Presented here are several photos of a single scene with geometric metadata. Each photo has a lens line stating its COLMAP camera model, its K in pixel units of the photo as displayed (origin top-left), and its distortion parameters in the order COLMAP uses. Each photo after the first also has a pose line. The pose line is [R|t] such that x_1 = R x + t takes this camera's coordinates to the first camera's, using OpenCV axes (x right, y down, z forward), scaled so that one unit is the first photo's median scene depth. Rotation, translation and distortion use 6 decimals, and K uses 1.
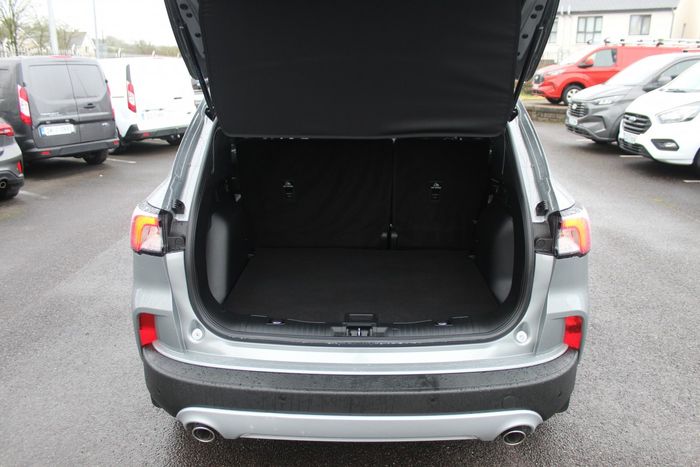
lens RADIAL K [[583.3, 0, 349.9], [0, 583.3, 240.8], [0, 0, 1]] dist [-0.116070, 0.030631]
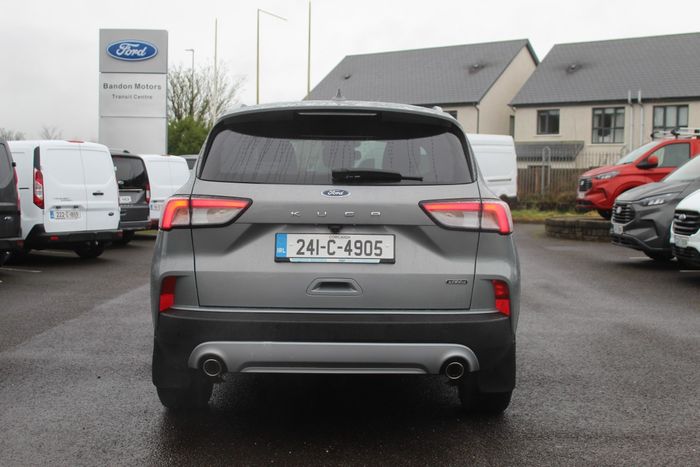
lens RADIAL K [[950.2, 0, 351.4], [0, 950.2, 234.4], [0, 0, 1]] dist [-0.092574, 0.000000]
pose [[0.999447, 0.009194, 0.031971, -0.002962], [-0.001215, 0.970500, -0.241096, 0.104942], [-0.033245, 0.240924, 0.969974, -0.212154]]
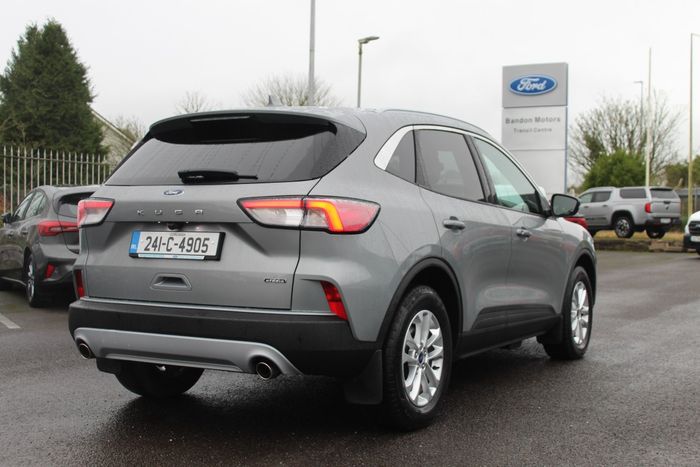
lens RADIAL K [[950.2, 0, 352.7], [0, 950.2, 234.5], [0, 0, 1]] dist [-0.092574, 0.000000]
pose [[0.881644, 0.010911, -0.471788, 0.270160], [-0.141681, 0.959733, -0.242569, 0.099865], [0.450144, 0.280703, 0.847689, -0.142419]]
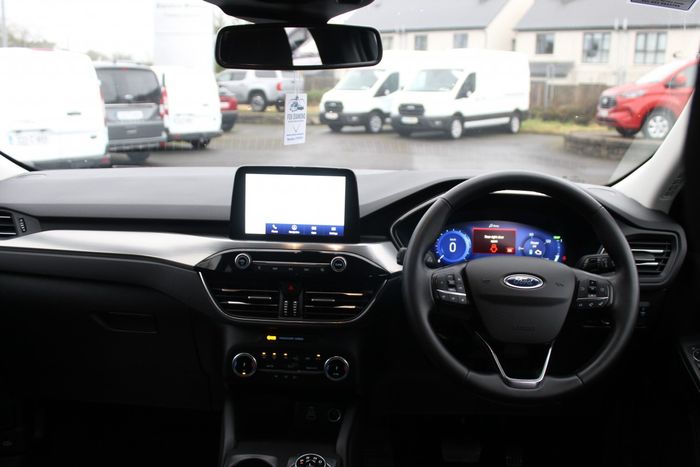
lens RADIAL K [[672.2, 0, 349.7], [0, 672.2, 232.1], [0, 0, 1]] dist [-0.117905, 0.000000]
pose [[0.999674, 0.022833, -0.011430, 0.022234], [-0.023750, 0.995860, -0.087746, -0.059416], [0.009379, 0.087989, 0.996077, 0.282449]]
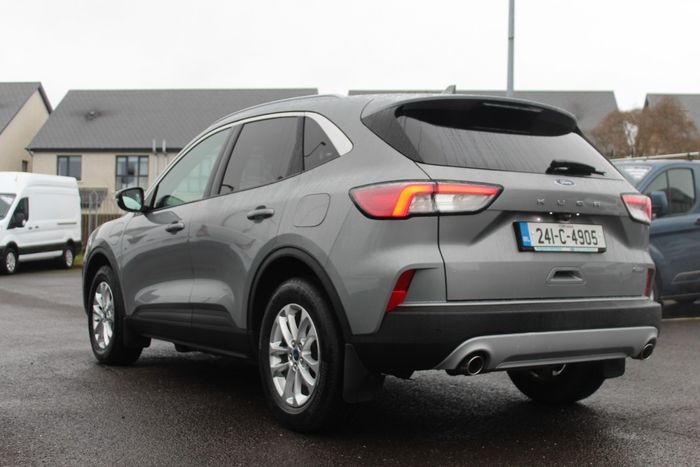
lens RADIAL K [[950.2, 0, 350.1], [0, 950.2, 239.7], [0, 0, 1]] dist [-0.092574, 0.000000]
pose [[0.823792, 0.016058, 0.566665, -0.298871], [0.151051, 0.957243, -0.246717, 0.100214], [-0.546398, 0.288839, 0.786143, -0.087516]]
